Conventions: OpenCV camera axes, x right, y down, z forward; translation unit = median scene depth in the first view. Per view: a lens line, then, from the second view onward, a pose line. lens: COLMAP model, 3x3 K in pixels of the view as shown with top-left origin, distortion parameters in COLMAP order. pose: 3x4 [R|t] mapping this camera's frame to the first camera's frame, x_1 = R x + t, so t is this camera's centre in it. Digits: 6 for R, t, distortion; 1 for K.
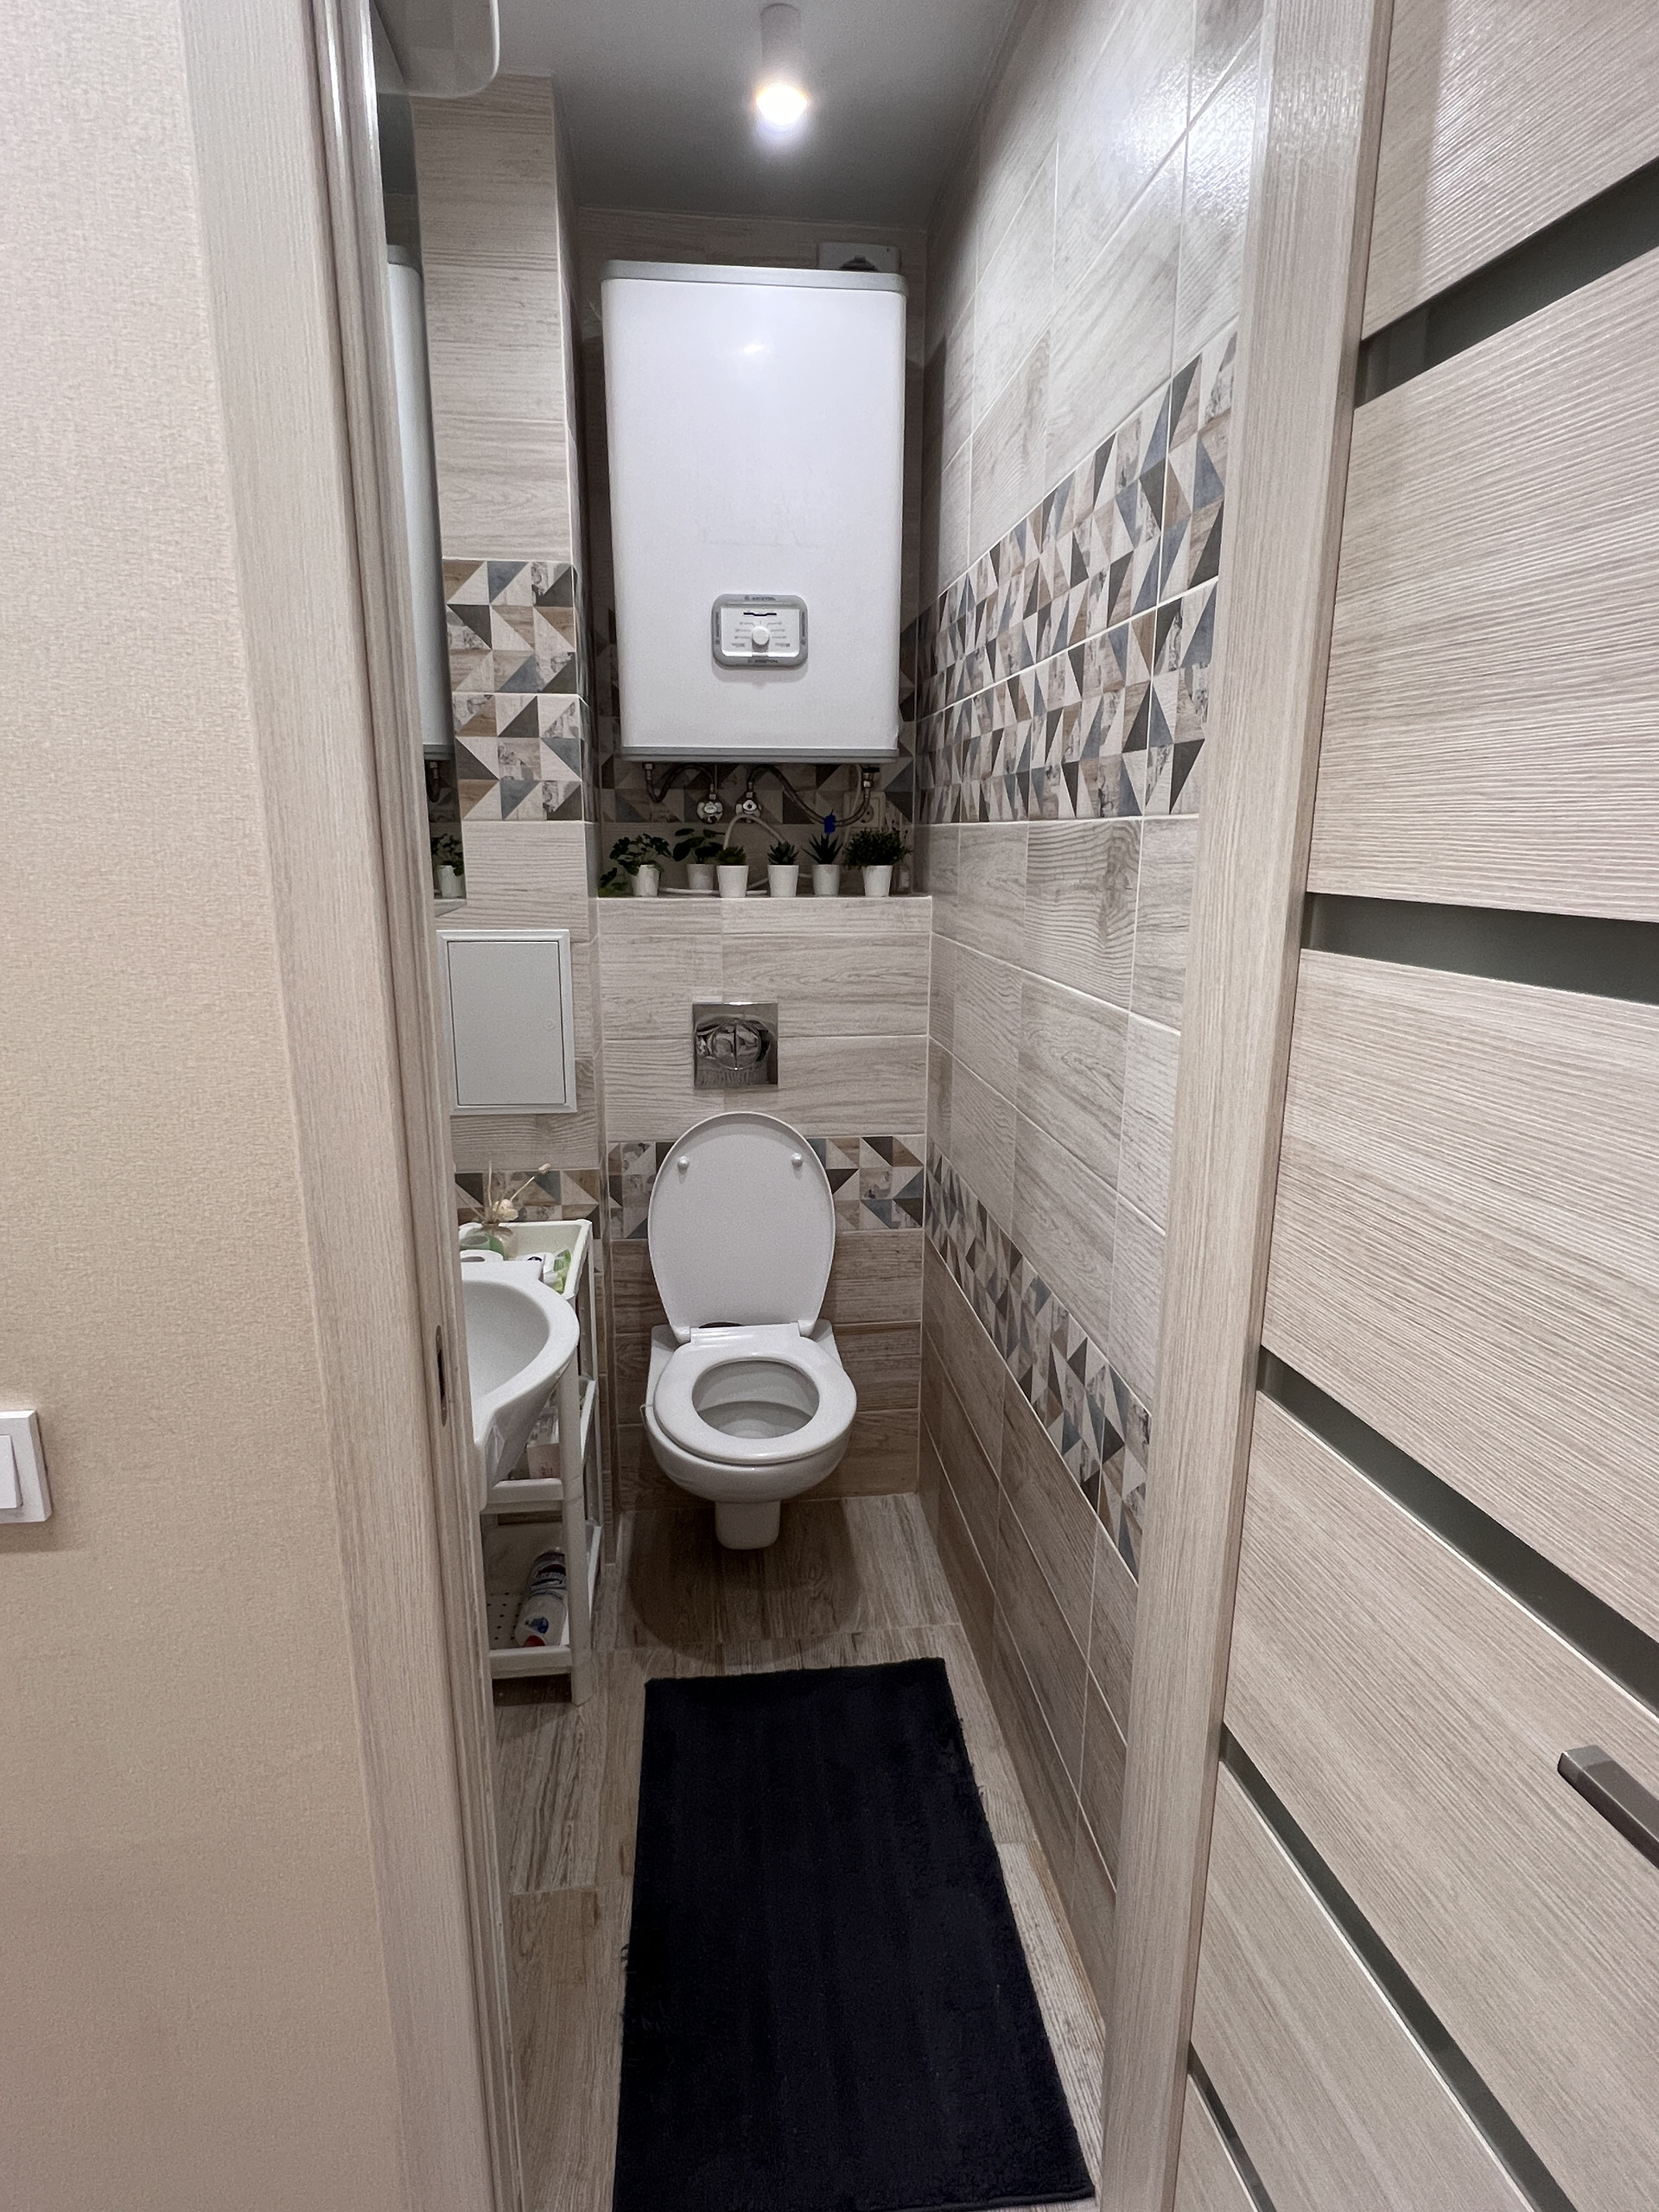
lens RADIAL K [[1131.4, 0, 827.8], [0, 1131.4, 1101.5], [0, 0, 1]] dist [-0.001432, -0.000536]
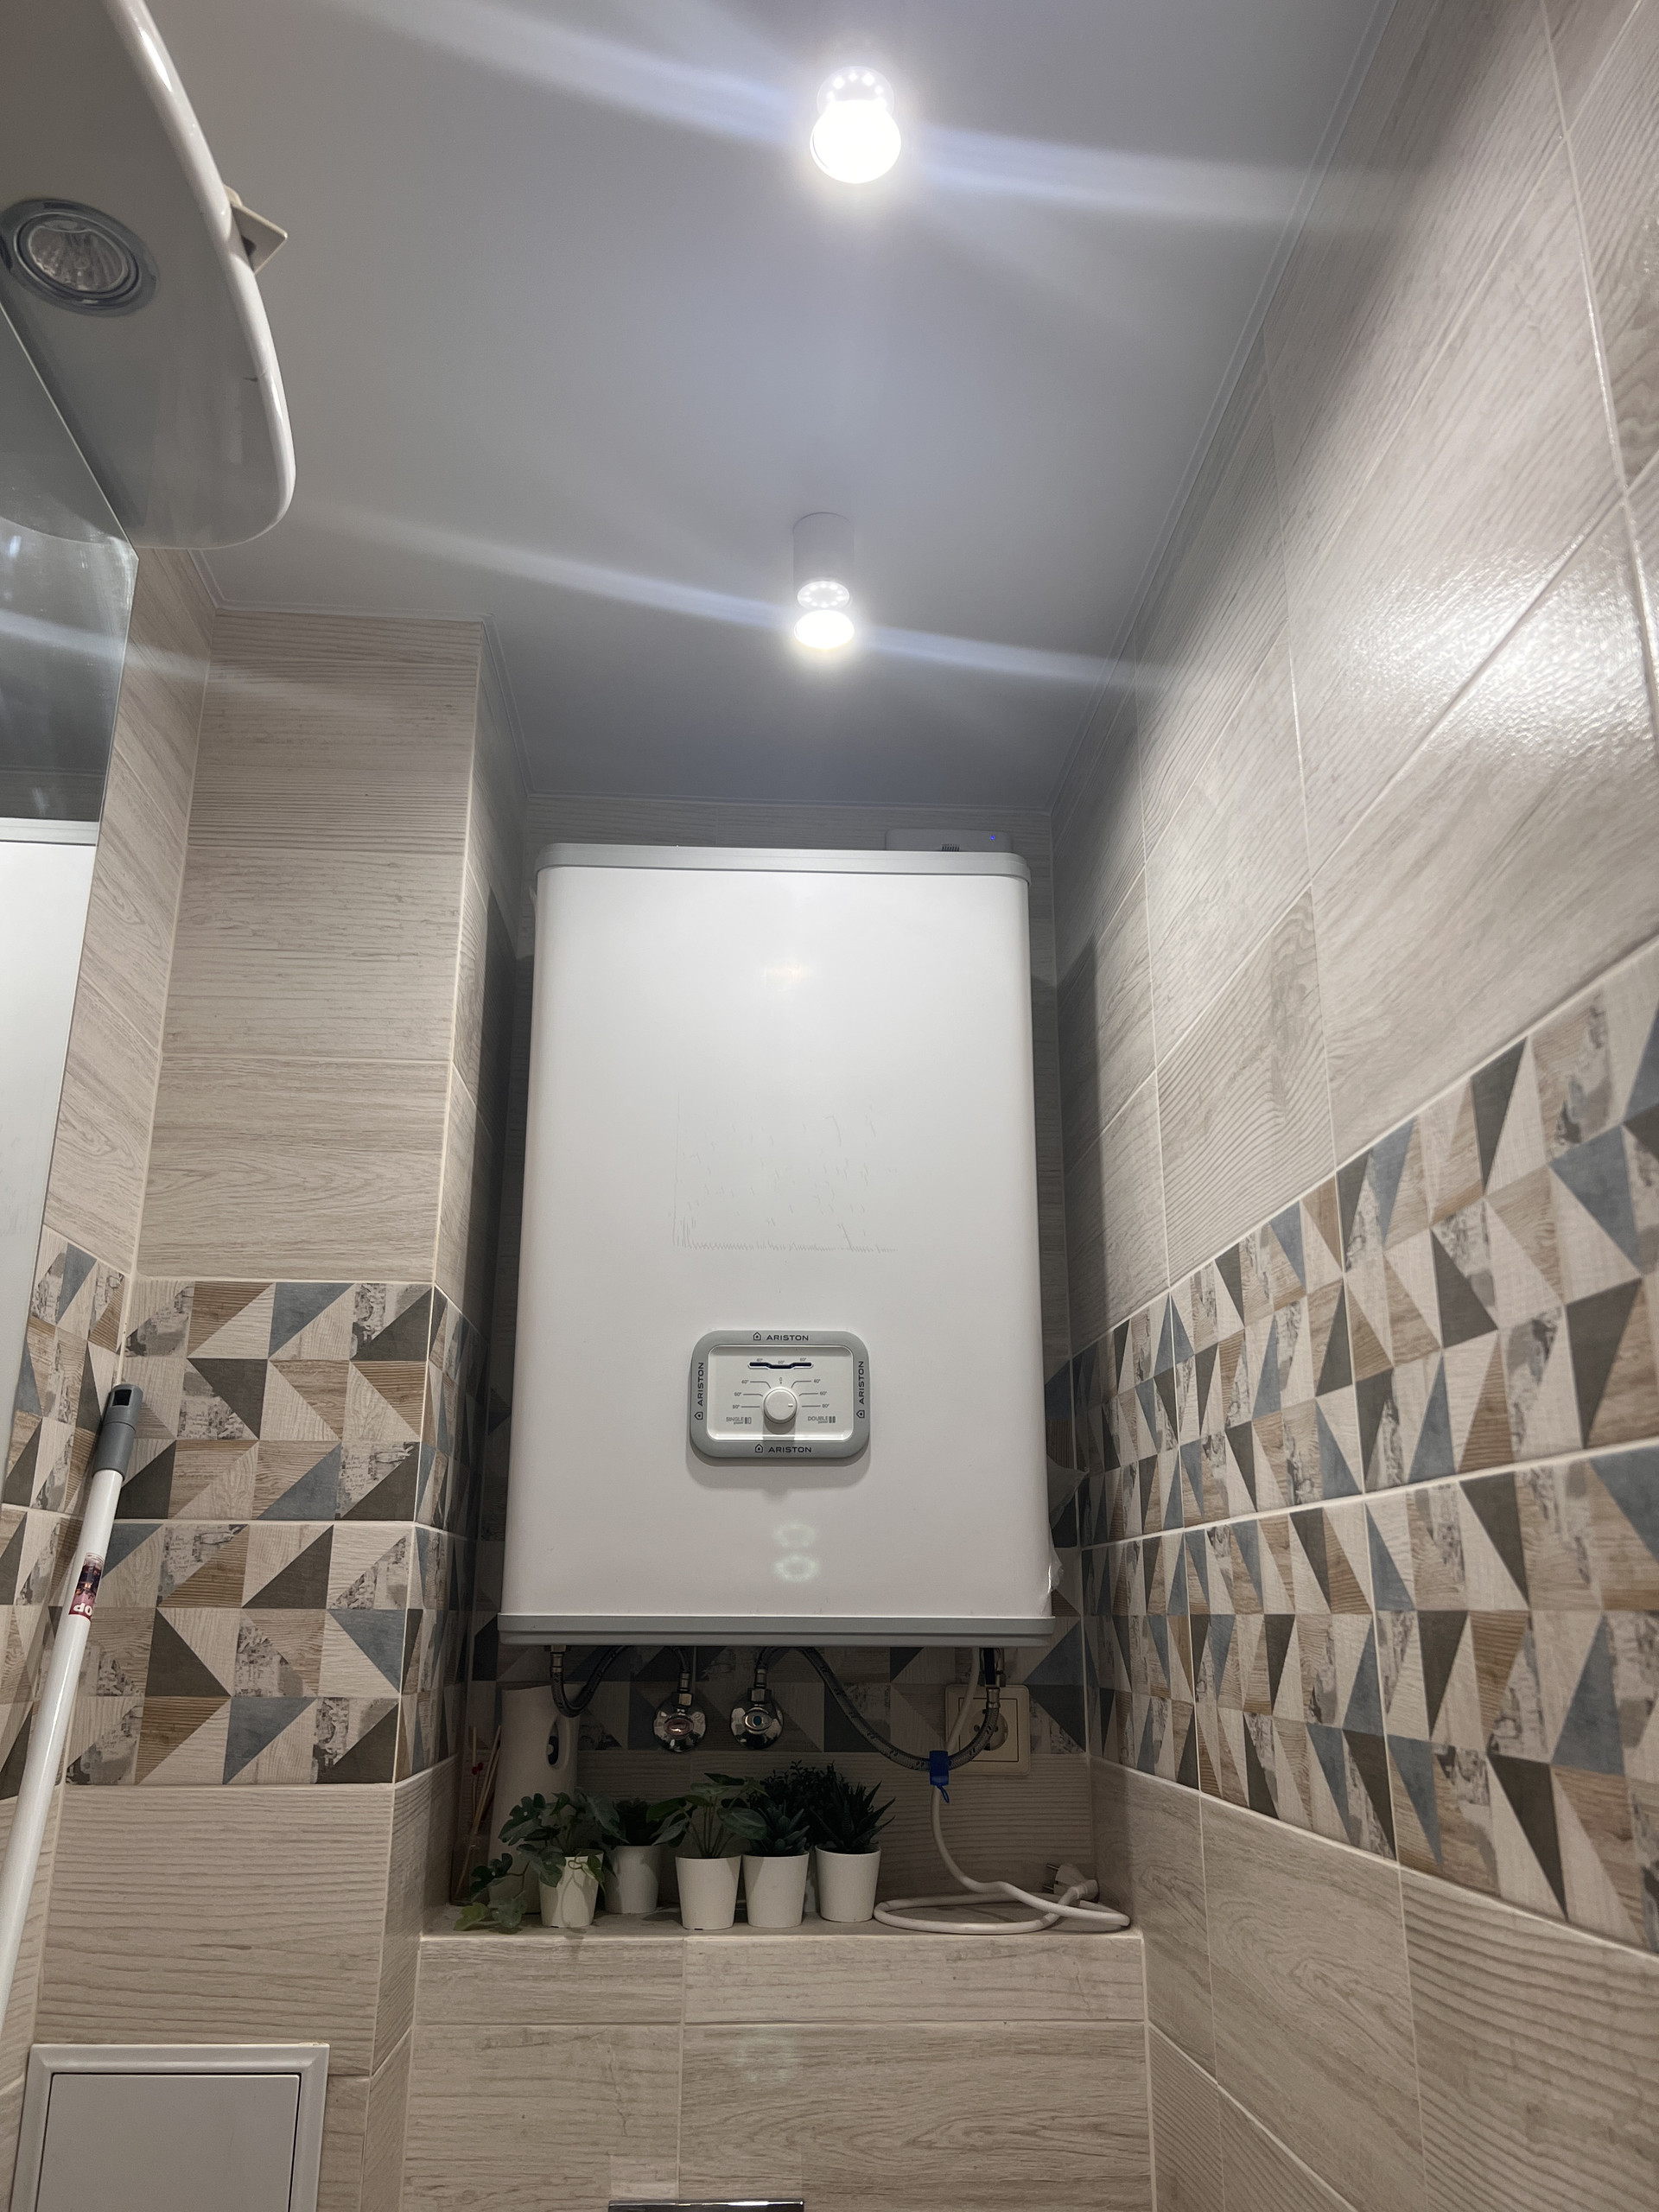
lens RADIAL K [[1631.2, 0, 827.3], [0, 1631.2, 1109.4], [0, 0, 1]] dist [0.044716, -0.008612]
pose [[0.998423, -0.014773, -0.054166, 0.006099], [-0.014520, 0.863995, -0.503292, -0.154827], [0.054234, 0.503284, 0.862417, 0.287773]]
